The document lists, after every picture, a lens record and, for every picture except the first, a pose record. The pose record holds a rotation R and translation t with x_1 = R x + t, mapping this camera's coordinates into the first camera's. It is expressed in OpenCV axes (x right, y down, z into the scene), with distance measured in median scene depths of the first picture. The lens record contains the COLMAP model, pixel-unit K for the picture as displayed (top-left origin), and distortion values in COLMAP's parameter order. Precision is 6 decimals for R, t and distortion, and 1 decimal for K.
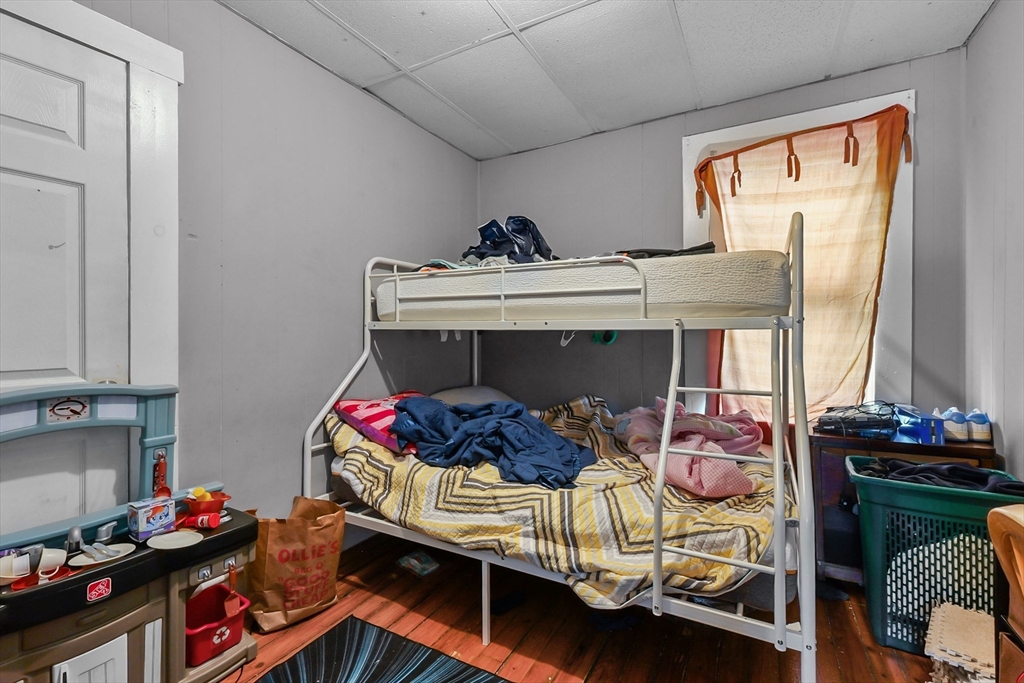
lens RADIAL K [[447.0, 0, 507.7], [0, 447.0, 335.6], [0, 0, 1]] dist [-0.001934, 0.002975]
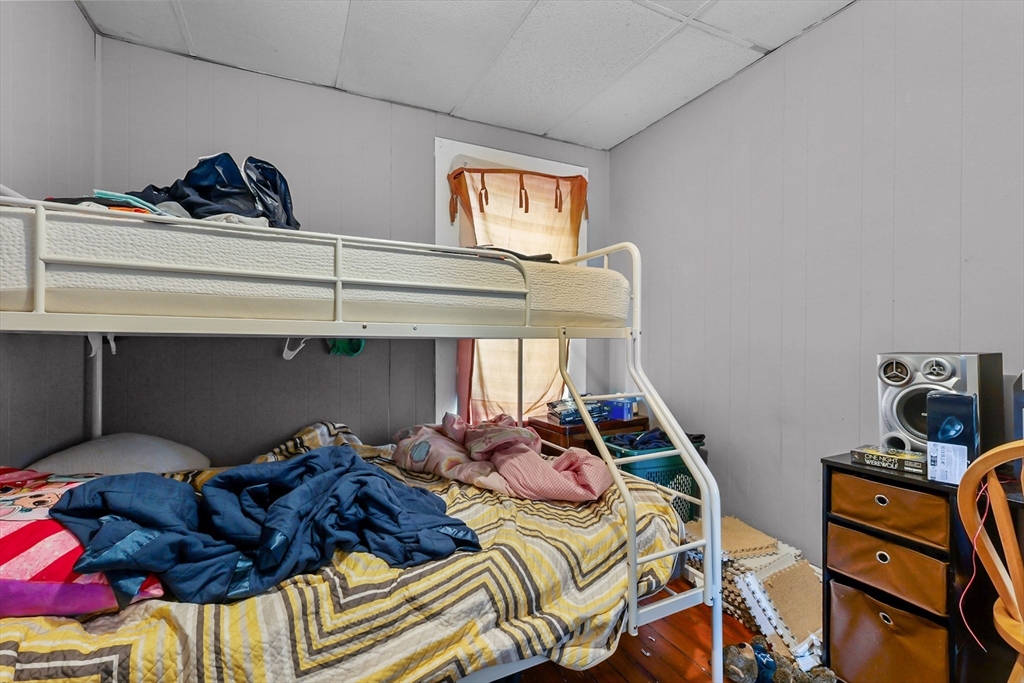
lens RADIAL K [[447.0, 0, 510.9], [0, 447.0, 340.9], [0, 0, 1]] dist [-0.001934, 0.002975]
pose [[0.564974, 0.005945, 0.825087, -0.426867], [0.000350, 0.999972, -0.007445, -0.000816], [-0.825108, 0.004494, 0.564957, 0.467130]]
